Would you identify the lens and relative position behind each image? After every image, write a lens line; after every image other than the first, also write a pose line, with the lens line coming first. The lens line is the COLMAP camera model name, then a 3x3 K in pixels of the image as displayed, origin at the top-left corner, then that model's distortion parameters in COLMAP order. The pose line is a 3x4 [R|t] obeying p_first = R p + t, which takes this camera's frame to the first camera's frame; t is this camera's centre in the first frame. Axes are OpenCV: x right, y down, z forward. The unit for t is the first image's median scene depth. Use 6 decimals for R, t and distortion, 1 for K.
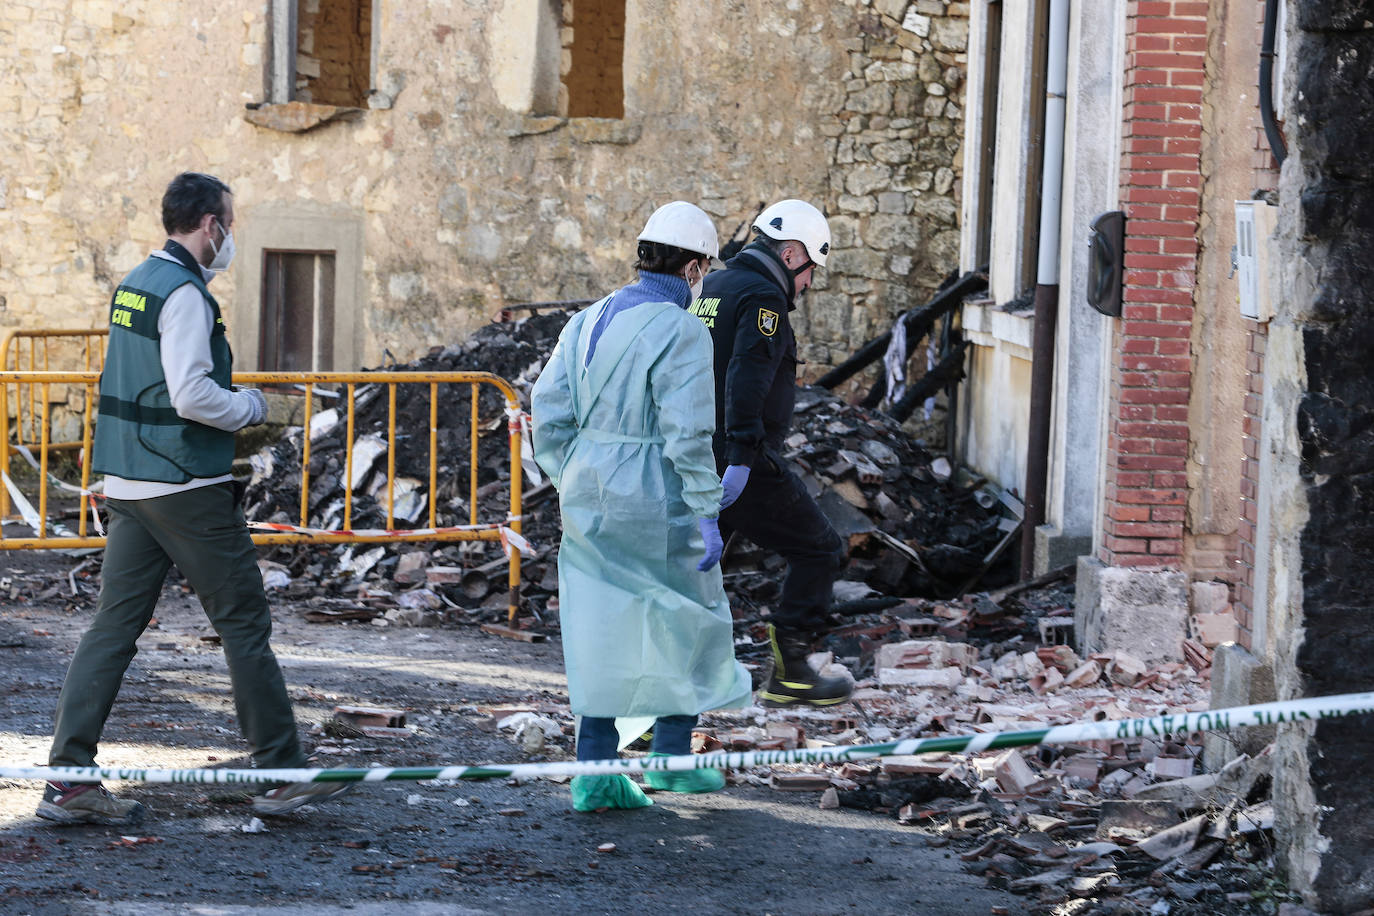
lens RADIAL K [[4522.4, 0, 619.4], [0, 4522.4, 427.7], [0, 0, 1]] dist [0.279517, 0.243763]
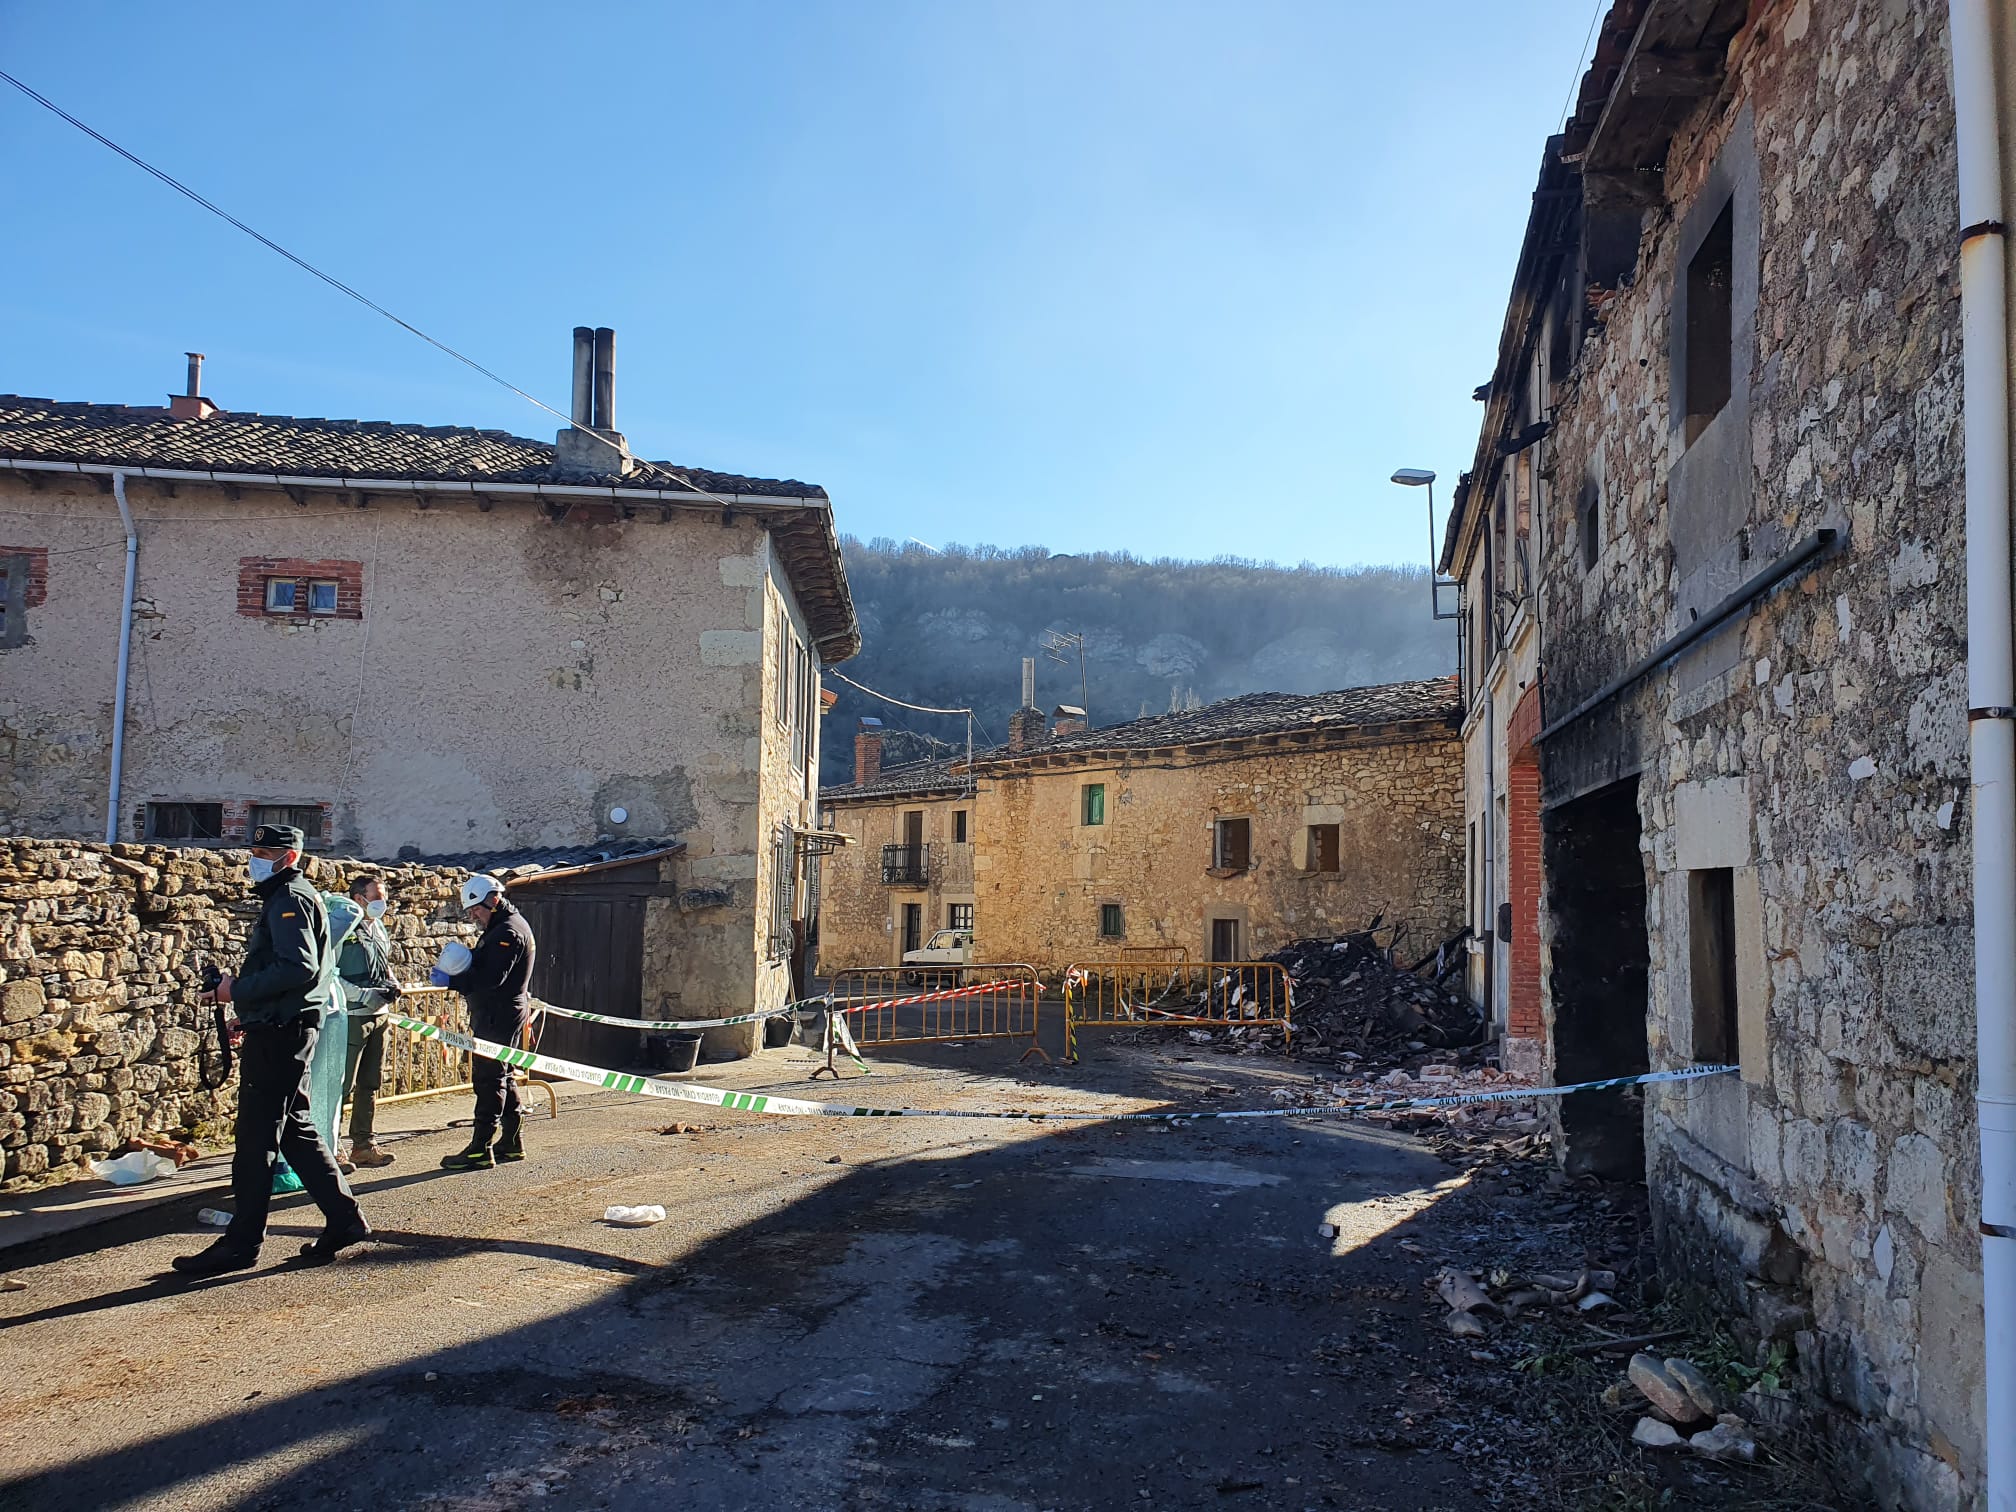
lens RADIAL K [[1542.0, 0, 1010.4], [0, 1542.0, 778.5], [0, 0, 1]] dist [0.124985, -0.278121]
pose [[0.973325, -0.029097, -0.227578, 0.026123], [-0.000982, 0.991388, -0.130953, 0.000163], [0.229429, 0.127683, 0.964914, 0.026165]]
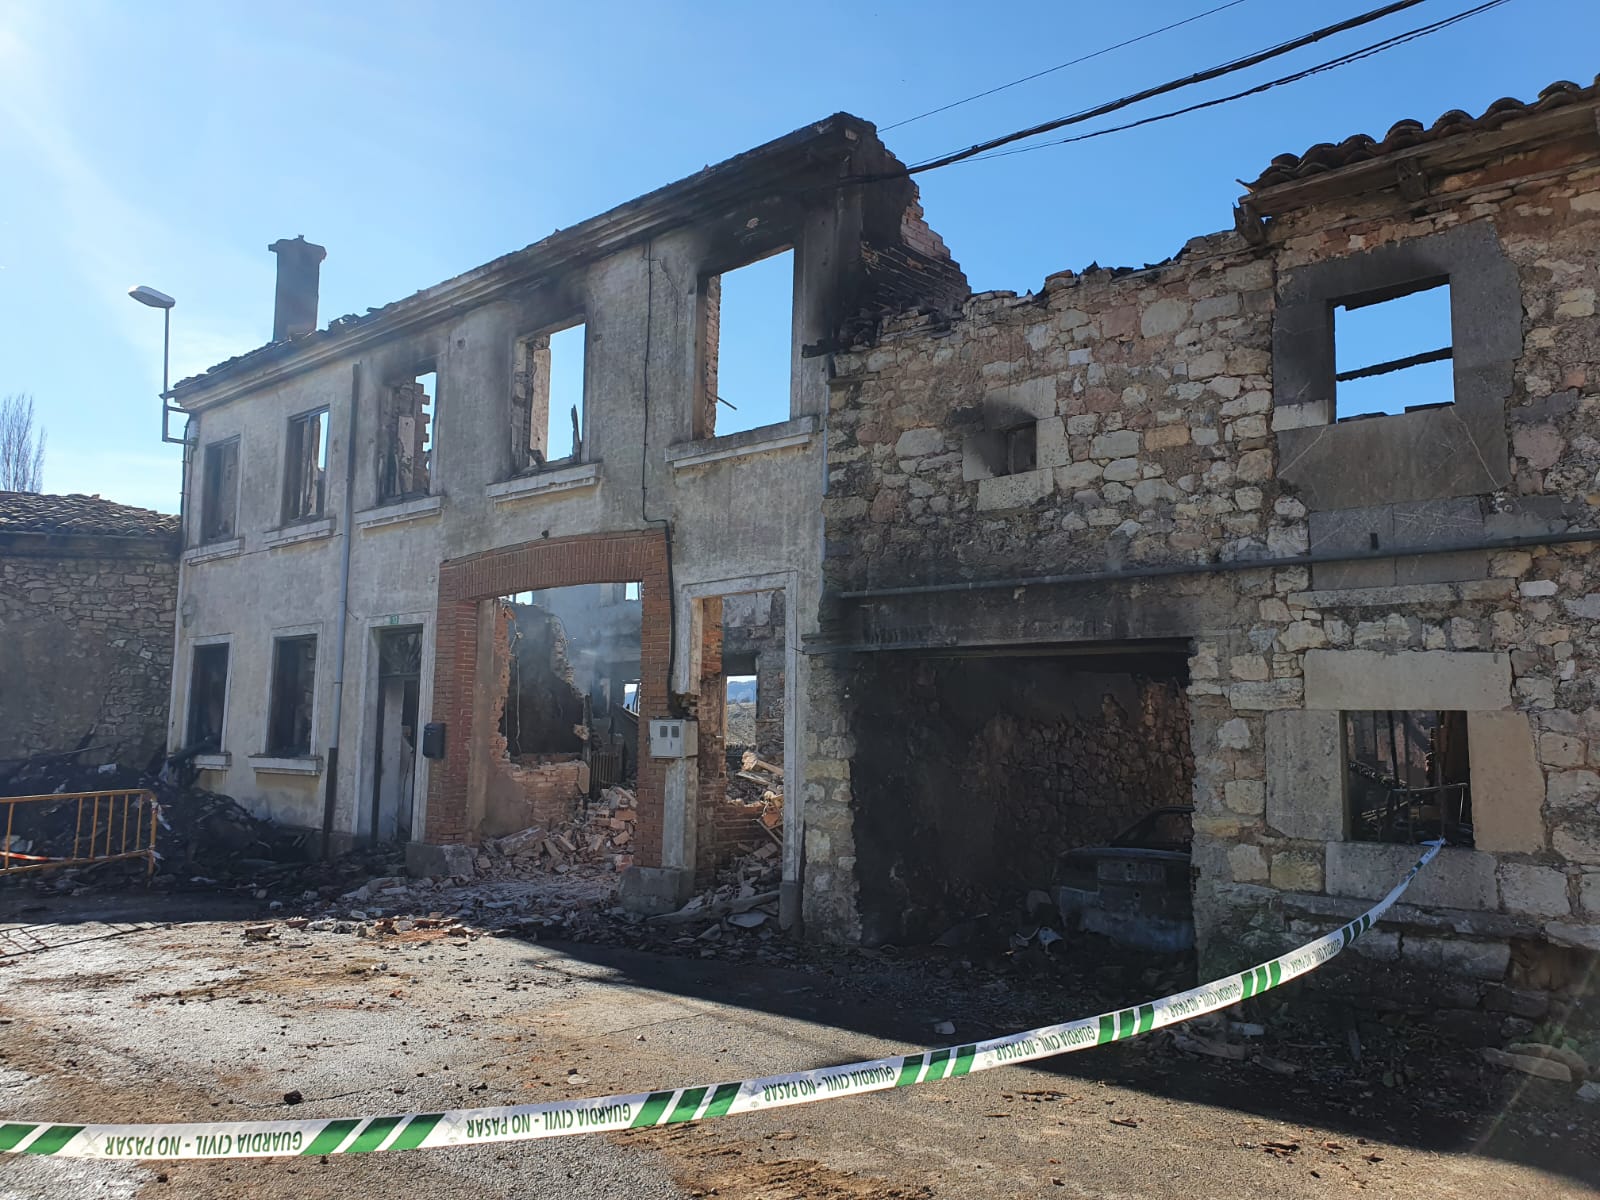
lens RADIAL K [[1234.3, 0, 812.1], [0, 1234.3, 600.5], [0, 0, 1]] dist [0.086481, -0.147086]
pose [[0.682017, 0.059489, 0.728913, -0.238092], [0.041071, 0.991998, -0.119389, -0.014735], [-0.730182, 0.111363, 0.674116, 0.194961]]
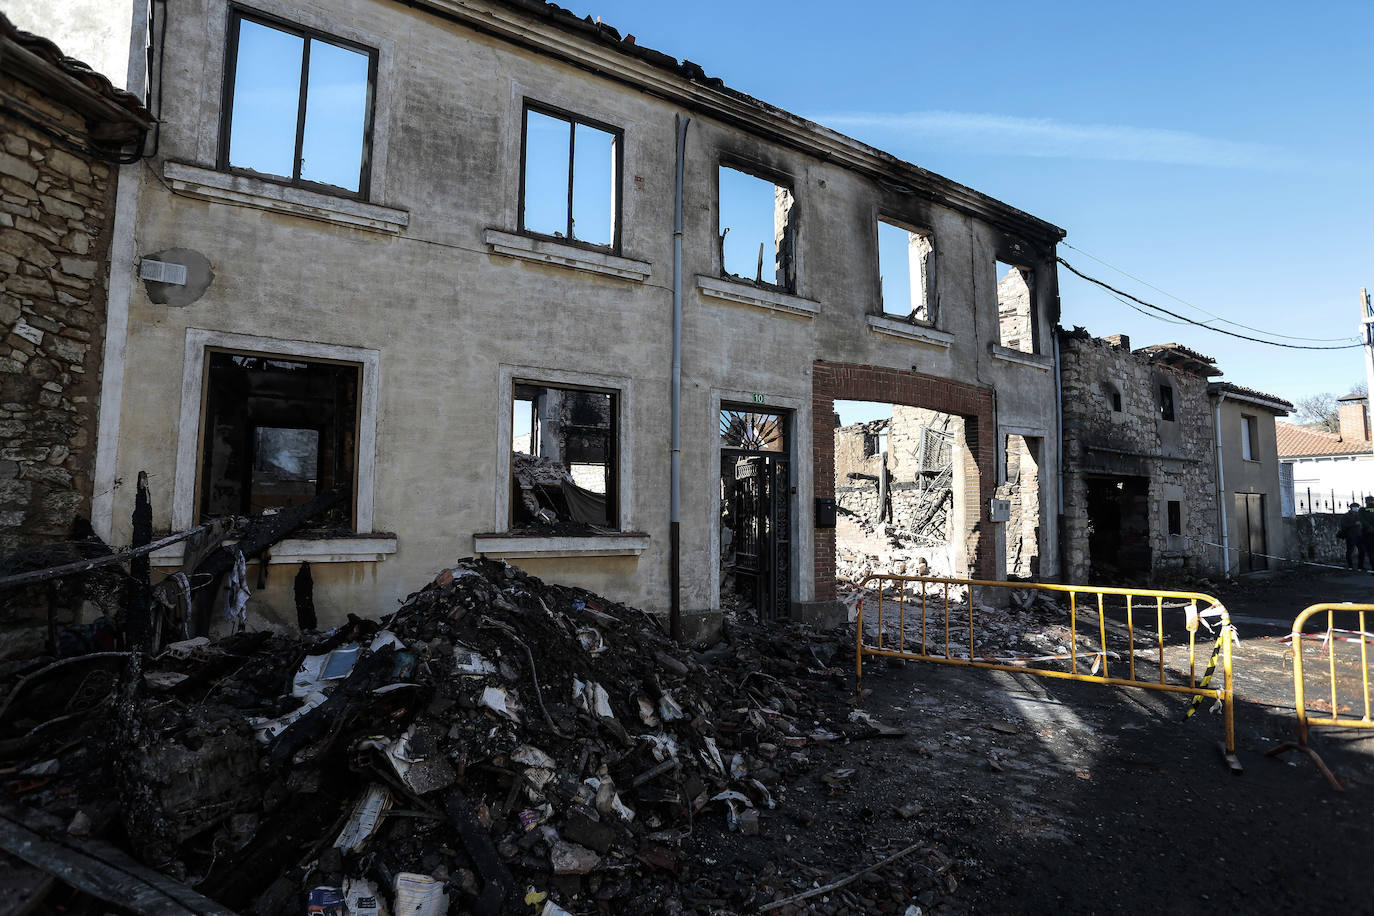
lens RADIAL K [[858.4, 0, 674.9], [0, 858.4, 435.0], [0, 0, 1]] dist [-0.078704, 0.037805]
pose [[-0.598019, 0.062510, 0.799040, -0.257423], [0.027090, 0.997961, -0.057797, -0.044808], [-0.801024, -0.012918, -0.598493, 1.088411]]
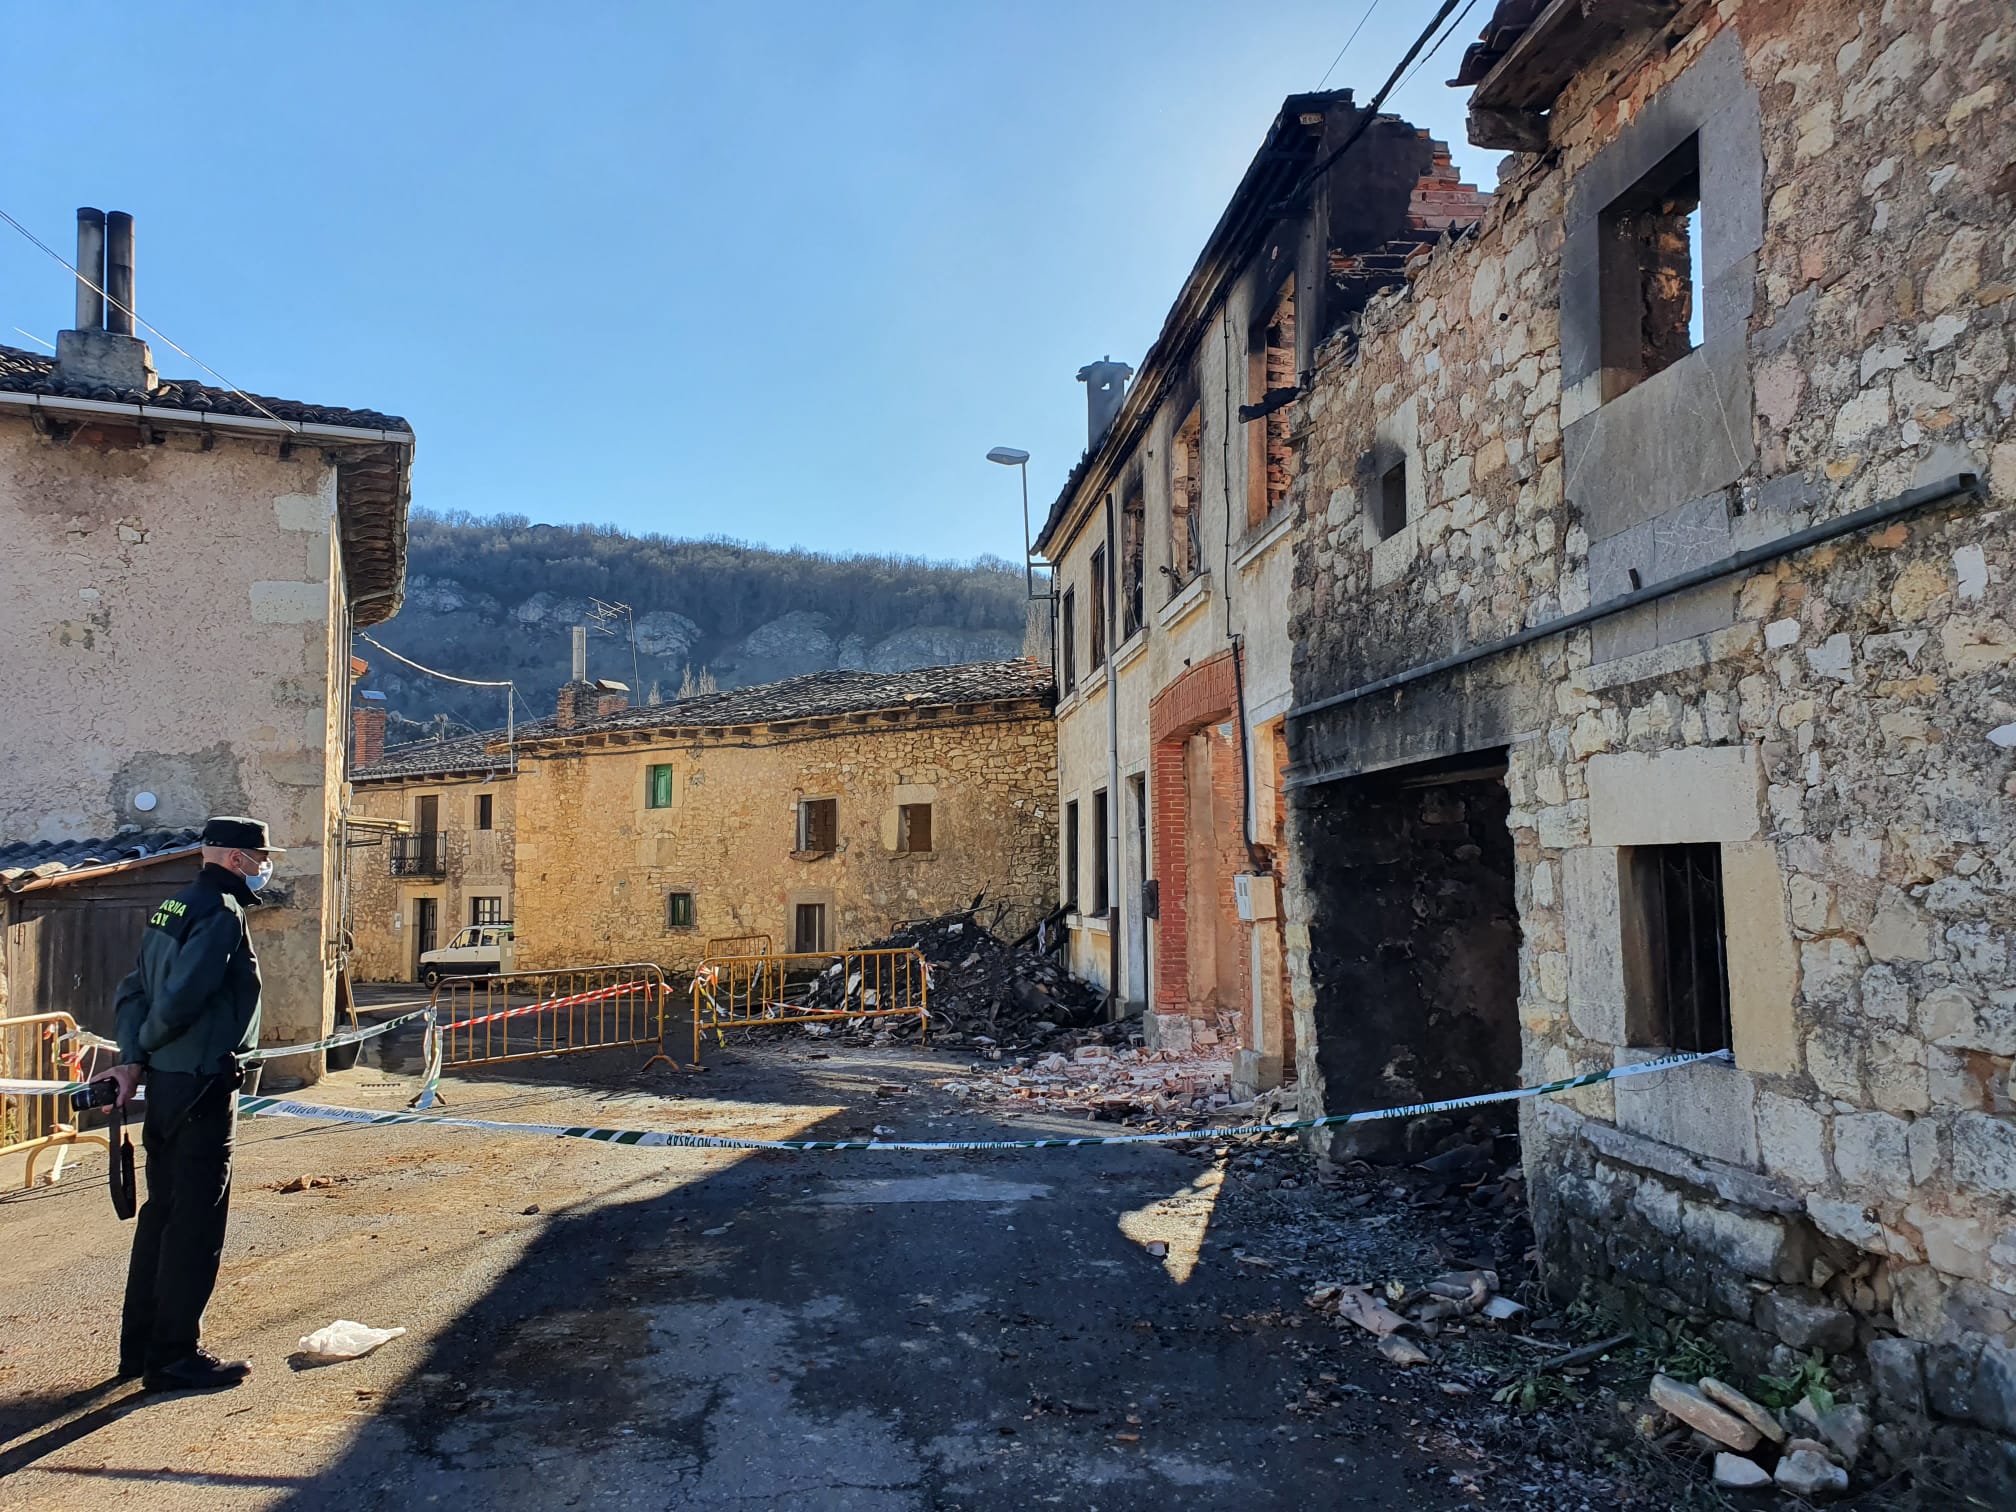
lens RADIAL K [[1552.8, 0, 970.6], [0, 1552.8, 758.5], [0, 0, 1]] dist [0.089173, -0.139588]
pose [[0.997232, -0.030601, 0.067768, -0.043522], [0.038984, 0.991259, -0.126043, -0.005390], [-0.063319, 0.128336, 0.989707, 0.065085]]
